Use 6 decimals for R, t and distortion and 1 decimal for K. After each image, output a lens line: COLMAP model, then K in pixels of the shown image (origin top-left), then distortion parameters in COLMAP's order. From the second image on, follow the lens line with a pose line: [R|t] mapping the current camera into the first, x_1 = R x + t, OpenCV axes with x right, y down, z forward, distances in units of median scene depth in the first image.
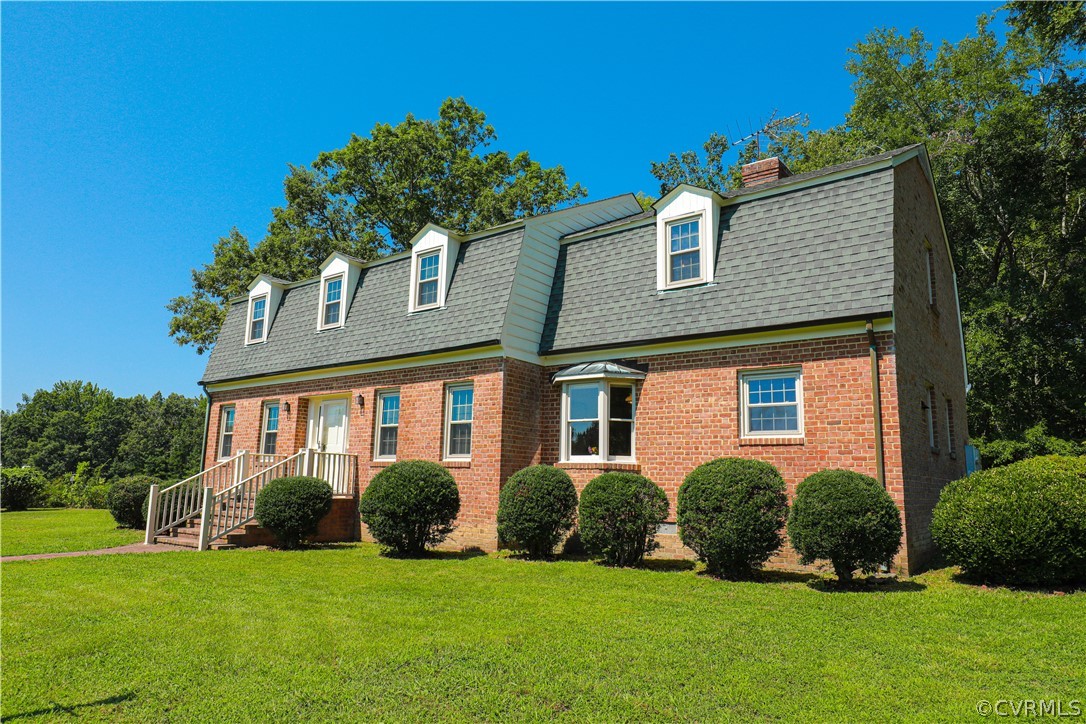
lens RADIAL K [[690.5, 0, 543.0], [0, 690.5, 362.0], [0, 0, 1]] dist [0.001670, 0.001812]
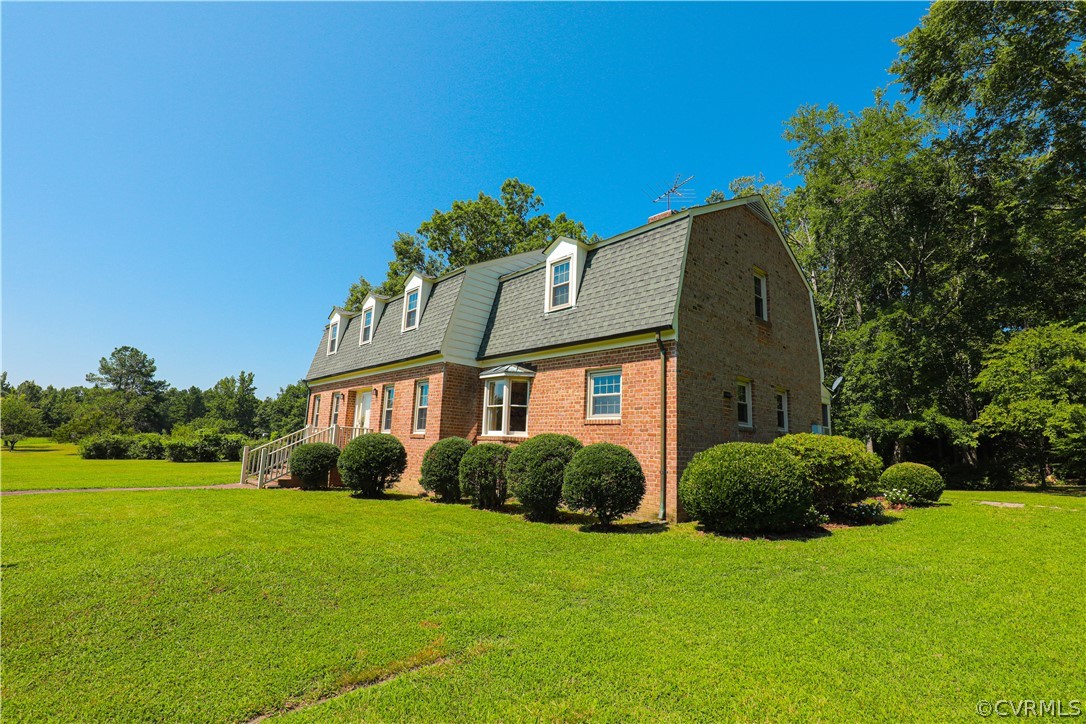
lens RADIAL K [[496.6, 0, 543.0], [0, 496.6, 362.0], [0, 0, 1]] dist [-0.025333, 0.000195]
pose [[0.985685, -0.014894, -0.167938, 0.335580], [0.014770, 0.999889, -0.001987, -0.002746], [0.167949, -0.000522, 0.985796, 0.010581]]
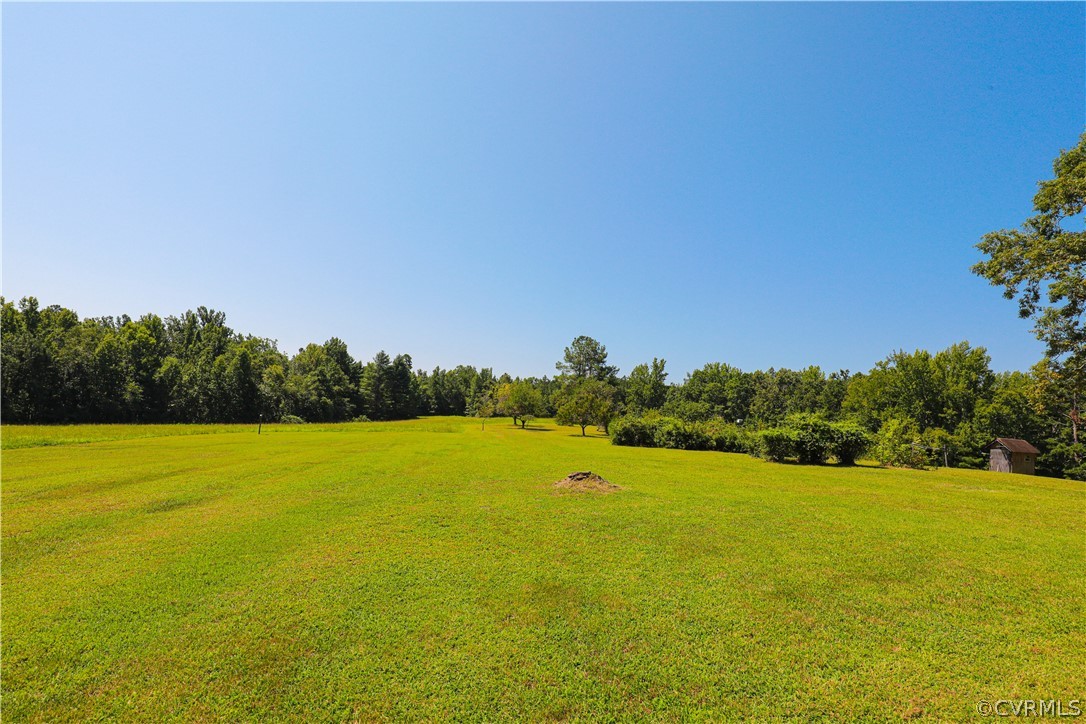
lens RADIAL K [[496.6, 0, 543.0], [0, 496.6, 362.0], [0, 0, 1]] dist [-0.025333, 0.000195]
pose [[0.631491, -0.051309, -0.773683, -1.317752], [0.072540, 0.997341, -0.006933, 0.097353], [0.771982, -0.051745, 0.633535, 0.551280]]
